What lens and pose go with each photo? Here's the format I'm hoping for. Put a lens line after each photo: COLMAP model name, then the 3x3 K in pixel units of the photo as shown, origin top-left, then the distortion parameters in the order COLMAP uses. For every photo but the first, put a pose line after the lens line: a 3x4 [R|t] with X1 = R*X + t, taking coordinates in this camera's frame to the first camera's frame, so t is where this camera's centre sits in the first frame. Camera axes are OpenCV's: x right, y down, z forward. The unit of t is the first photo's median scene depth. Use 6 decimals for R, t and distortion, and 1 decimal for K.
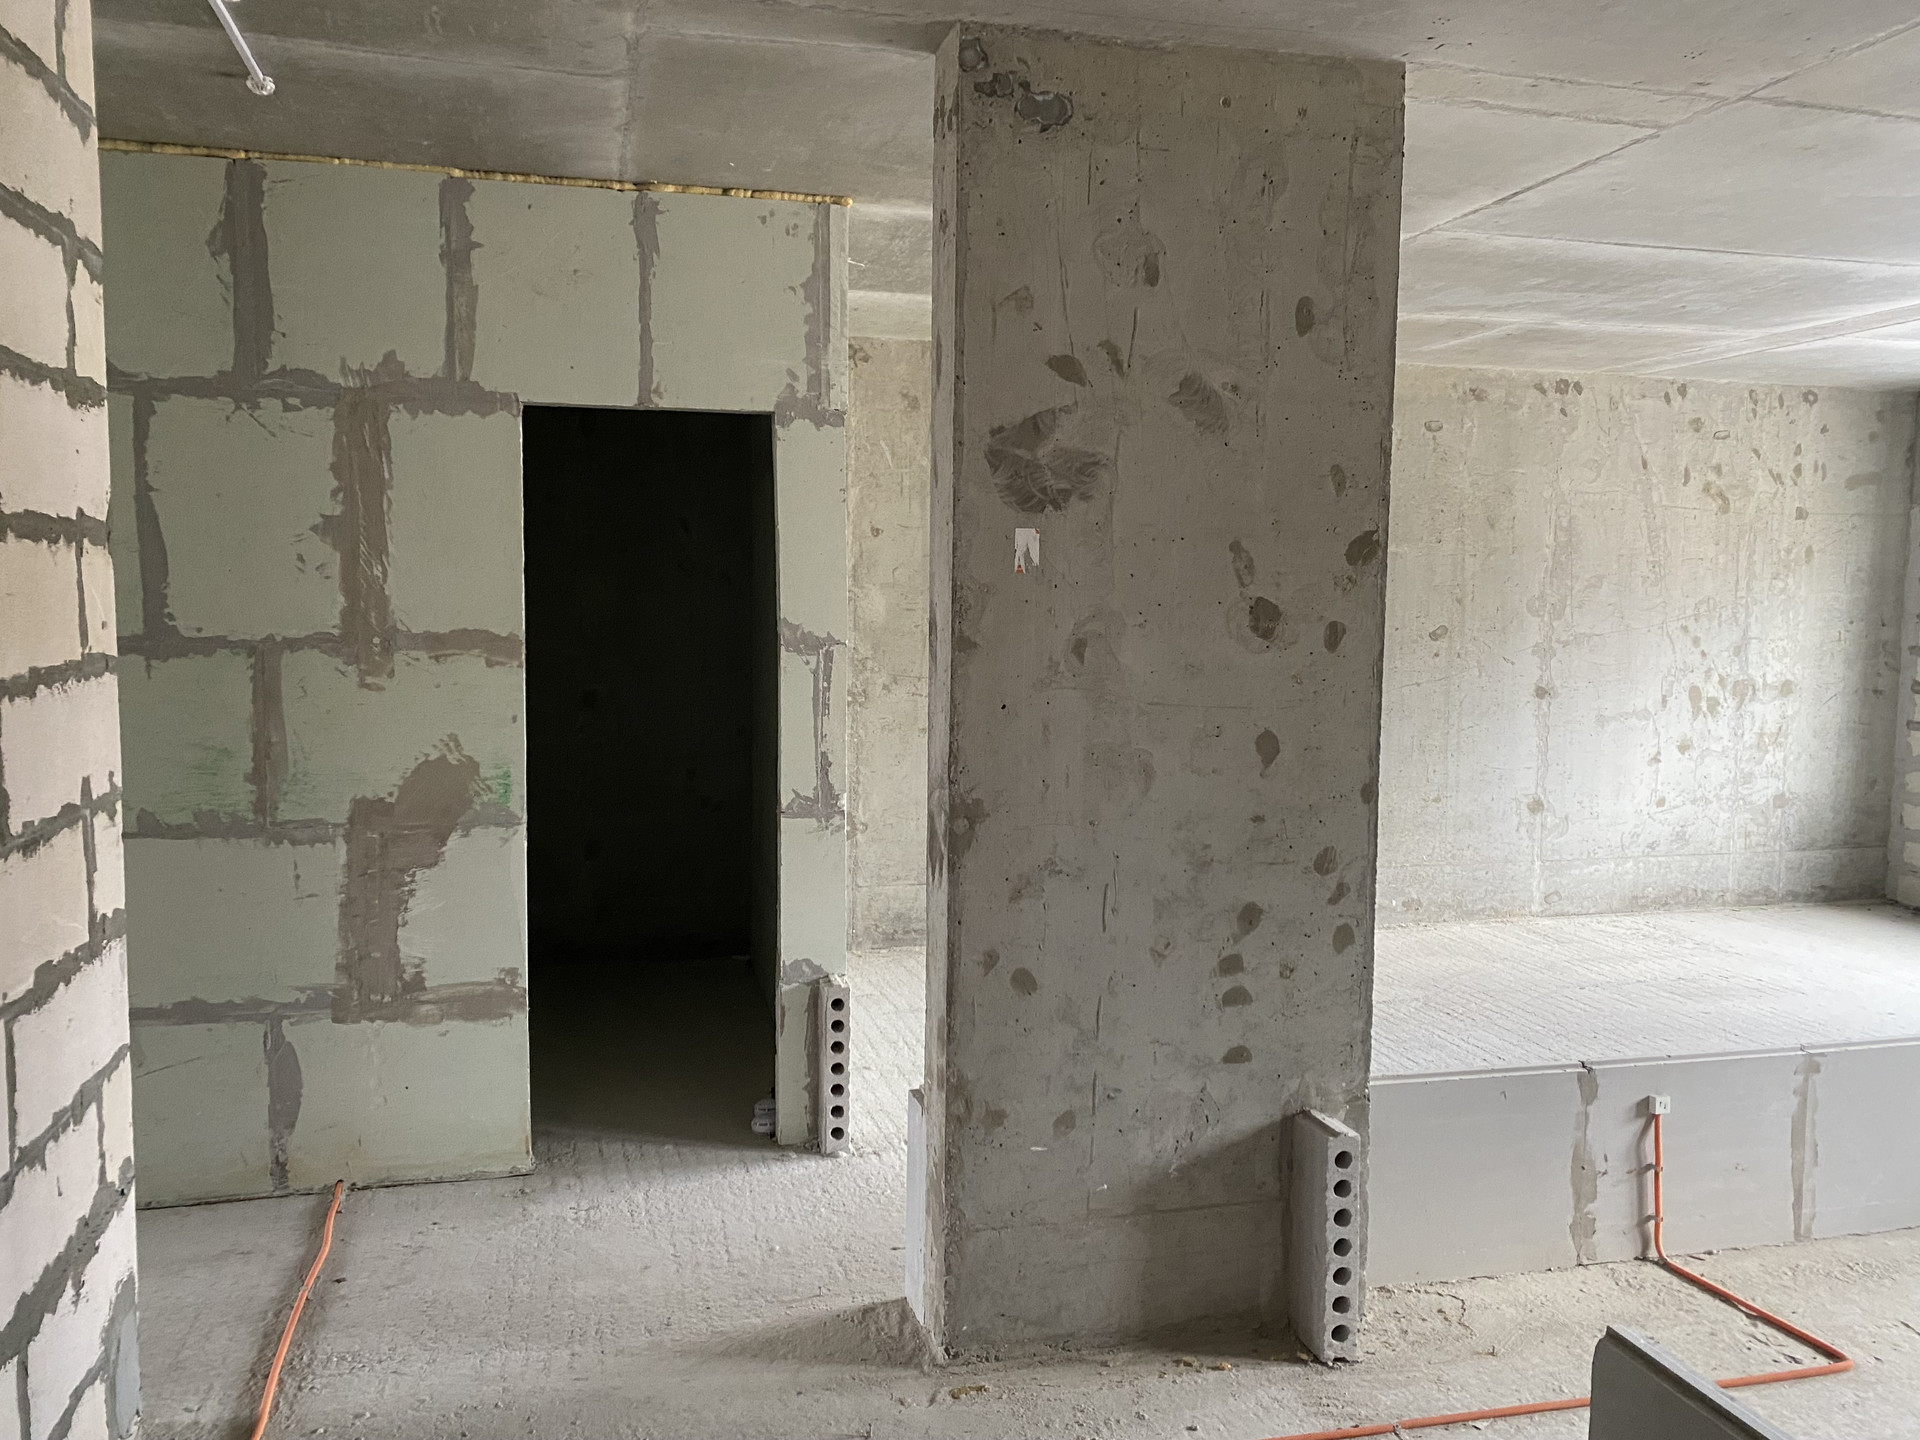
lens RADIAL K [[1479.1, 0, 927.6], [0, 1479.1, 706.4], [0, 0, 1]] dist [0.039404, -0.036395]
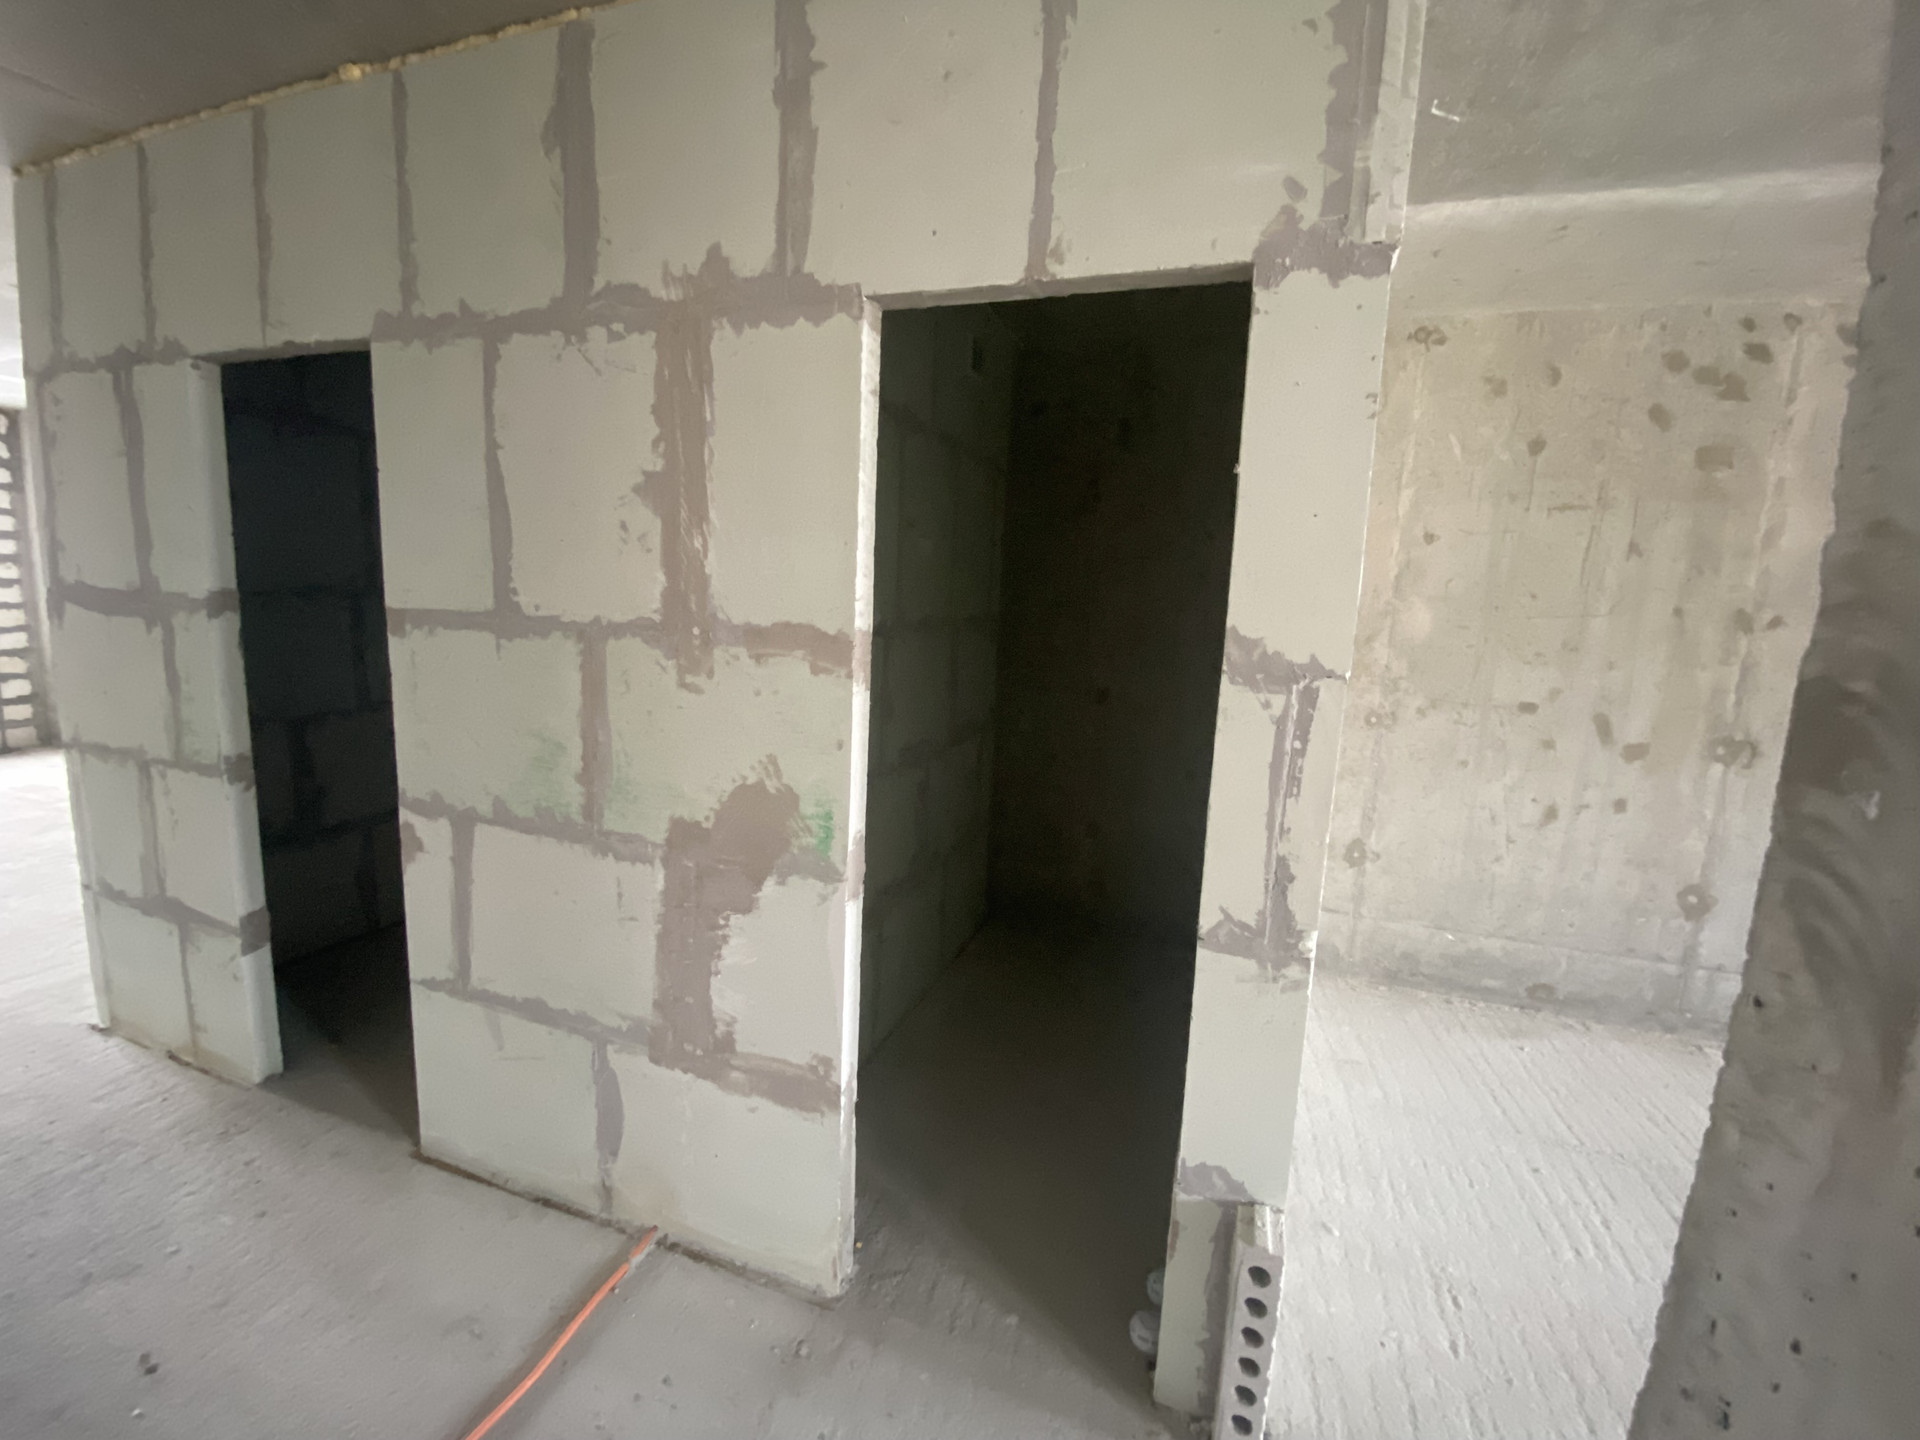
lens RADIAL K [[781.3, 0, 961.7], [0, 781.3, 719.6], [0, 0, 1]] dist [-0.000344, -0.009355]
pose [[0.843929, 0.110093, -0.525036, -0.022124], [-0.077004, 0.993440, 0.084536, -0.042142], [0.530899, -0.030912, 0.846871, 0.704113]]
